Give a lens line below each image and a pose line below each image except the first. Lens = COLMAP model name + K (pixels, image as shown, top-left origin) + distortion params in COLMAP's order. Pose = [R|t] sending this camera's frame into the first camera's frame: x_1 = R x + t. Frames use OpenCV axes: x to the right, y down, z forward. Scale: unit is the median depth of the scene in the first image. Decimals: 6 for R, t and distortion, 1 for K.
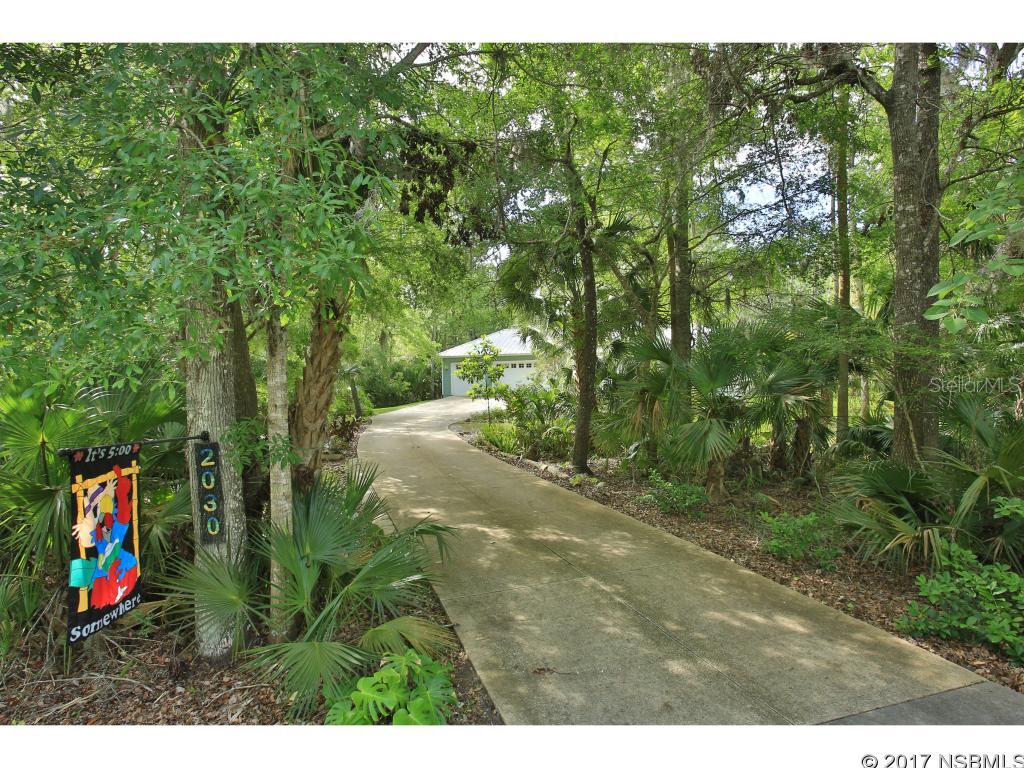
lens RADIAL K [[516.3, 0, 512.2], [0, 516.3, 380.7], [0, 0, 1]] dist [0.000049, 0.000000]
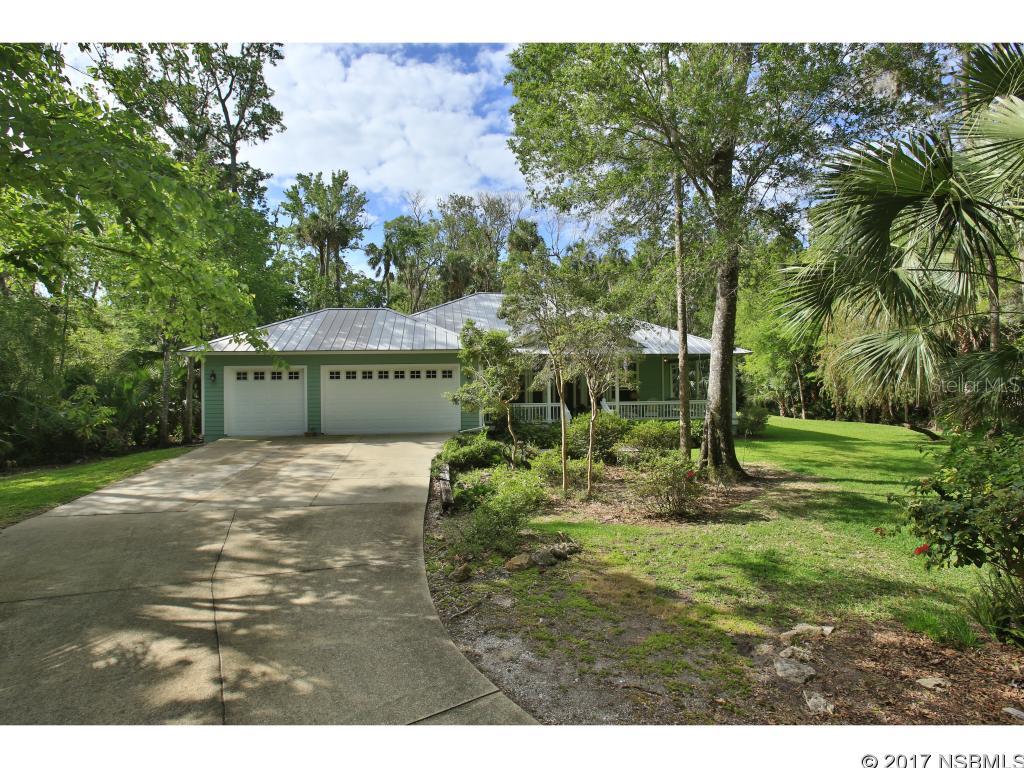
lens RADIAL K [[584.3, 0, 511.4], [0, 584.3, 388.5], [0, 0, 1]] dist [-0.001258, -0.000103]
pose [[0.910252, 0.018983, 0.413618, -0.090423], [-0.008526, 0.999596, -0.027114, -0.002654], [-0.413966, 0.021155, 0.910047, 0.376330]]
